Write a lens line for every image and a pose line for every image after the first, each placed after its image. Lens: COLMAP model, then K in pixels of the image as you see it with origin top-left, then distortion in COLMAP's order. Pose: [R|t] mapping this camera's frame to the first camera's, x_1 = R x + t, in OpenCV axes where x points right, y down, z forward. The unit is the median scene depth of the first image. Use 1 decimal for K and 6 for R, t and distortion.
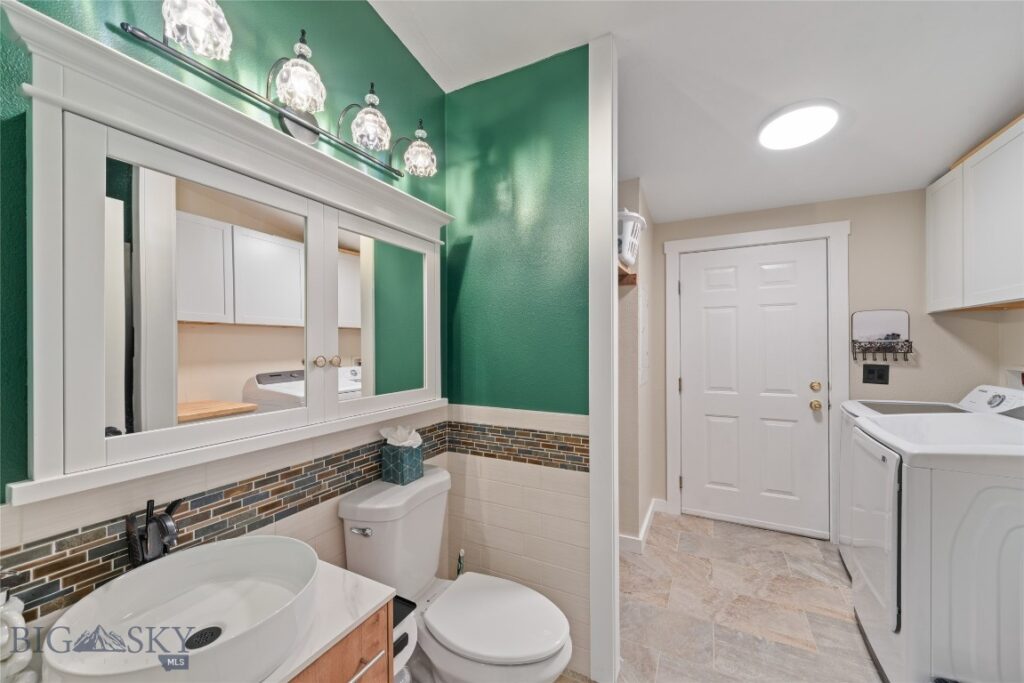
lens RADIAL K [[384.4, 0, 512.0], [0, 384.4, 341.5], [0, 0, 1]] dist [0.000561, -0.000026]
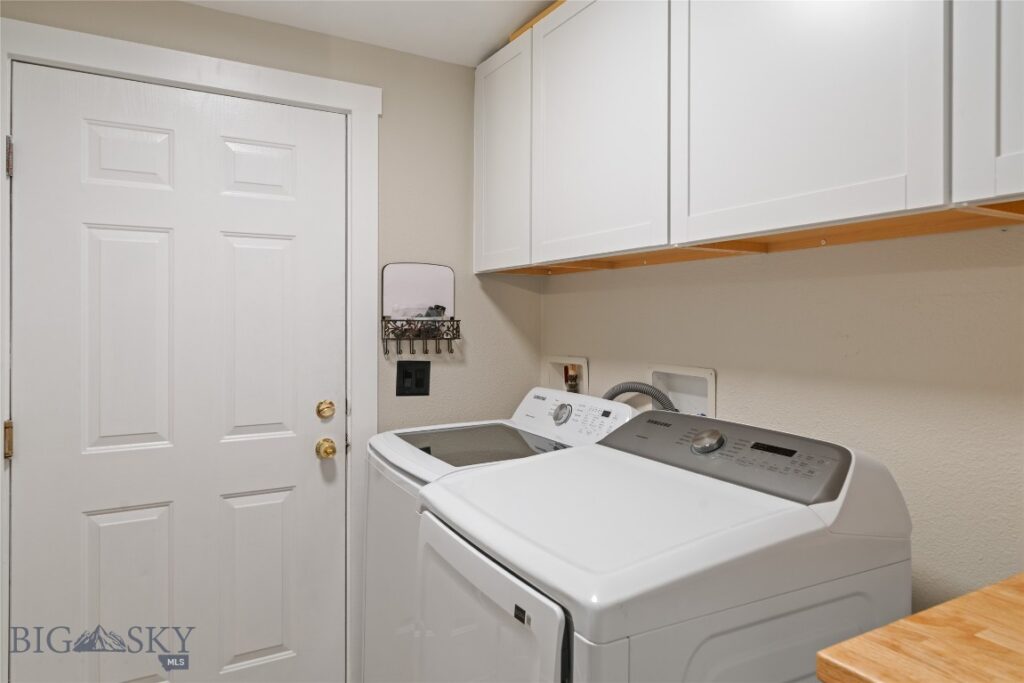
lens RADIAL K [[659.5, 0, 509.6], [0, 659.5, 321.9], [0, 0, 1]] dist [-0.001765, 0.000257]
pose [[0.539006, 0.003901, 0.842293, 0.222654], [-0.011953, 0.999924, 0.003018, -0.000752], [-0.842217, -0.011695, 0.539012, 0.375412]]
